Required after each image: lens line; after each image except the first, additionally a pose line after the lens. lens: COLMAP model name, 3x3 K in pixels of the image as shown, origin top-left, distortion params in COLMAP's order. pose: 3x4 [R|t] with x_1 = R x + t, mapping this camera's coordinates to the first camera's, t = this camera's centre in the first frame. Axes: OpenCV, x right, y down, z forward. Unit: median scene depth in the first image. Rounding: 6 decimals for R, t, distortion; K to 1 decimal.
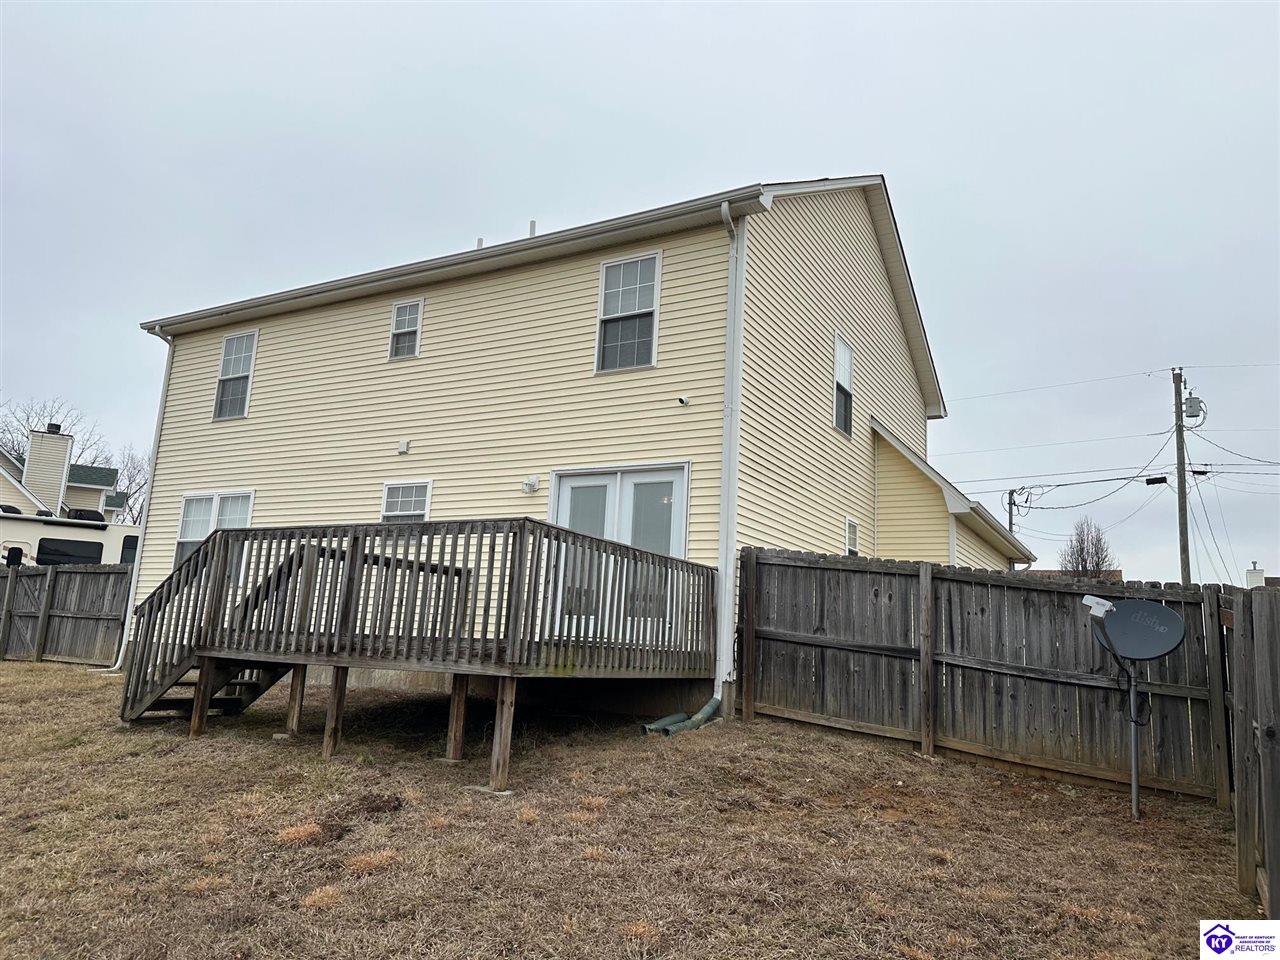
lens RADIAL K [[889.5, 0, 640.0], [0, 889.5, 480.0], [0, 0, 1]] dist [0.070536, -0.085969]
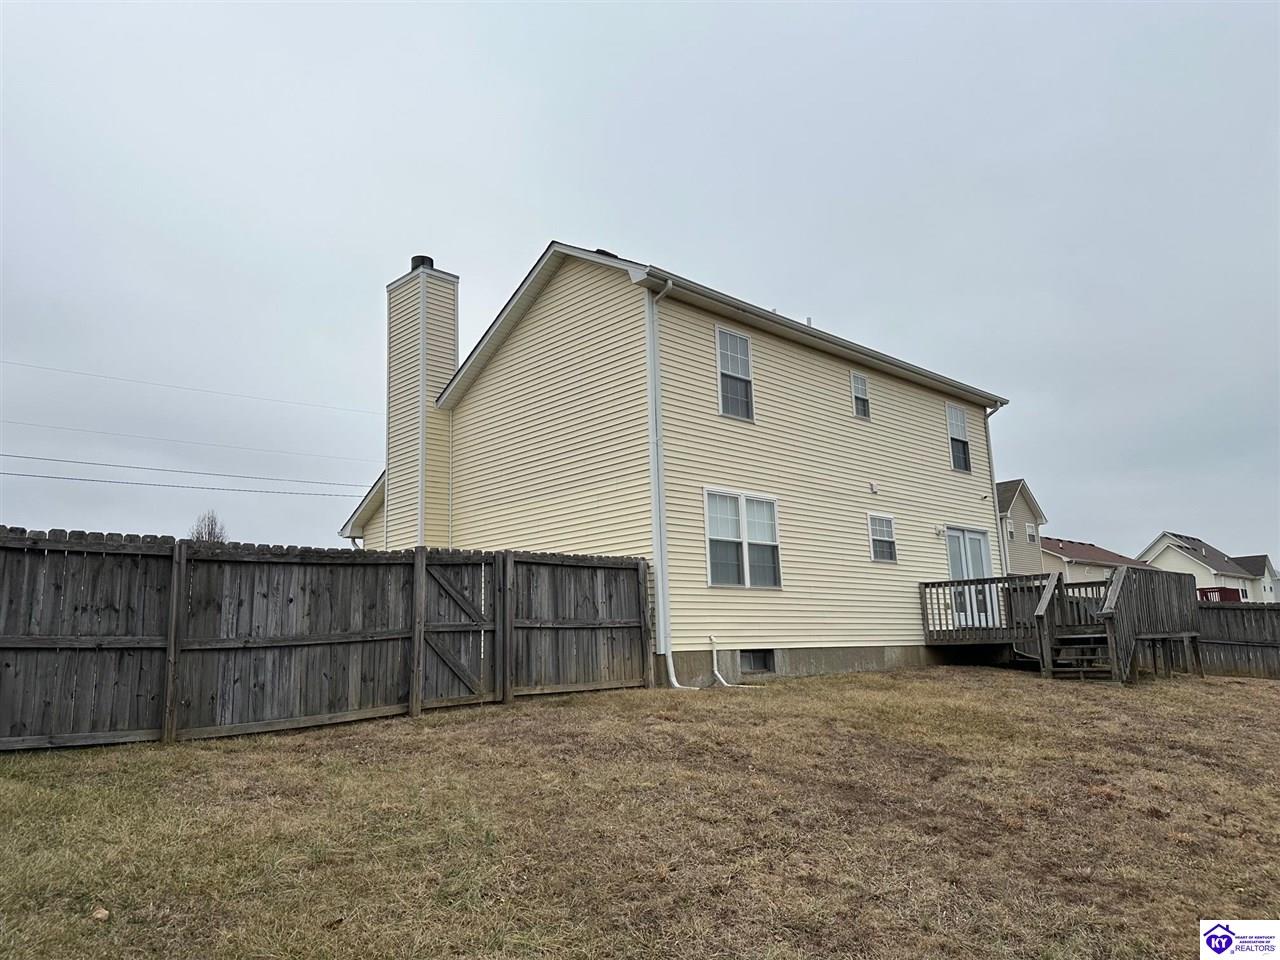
lens RADIAL K [[880.4, 0, 640.0], [0, 880.4, 480.0], [0, 0, 1]] dist [0.132937, -0.190725]
pose [[0.278368, 0.109787, 0.954179, -2.006733], [-0.144499, 0.986926, -0.071399, 0.118921], [-0.949543, -0.118003, 0.290593, 1.158815]]
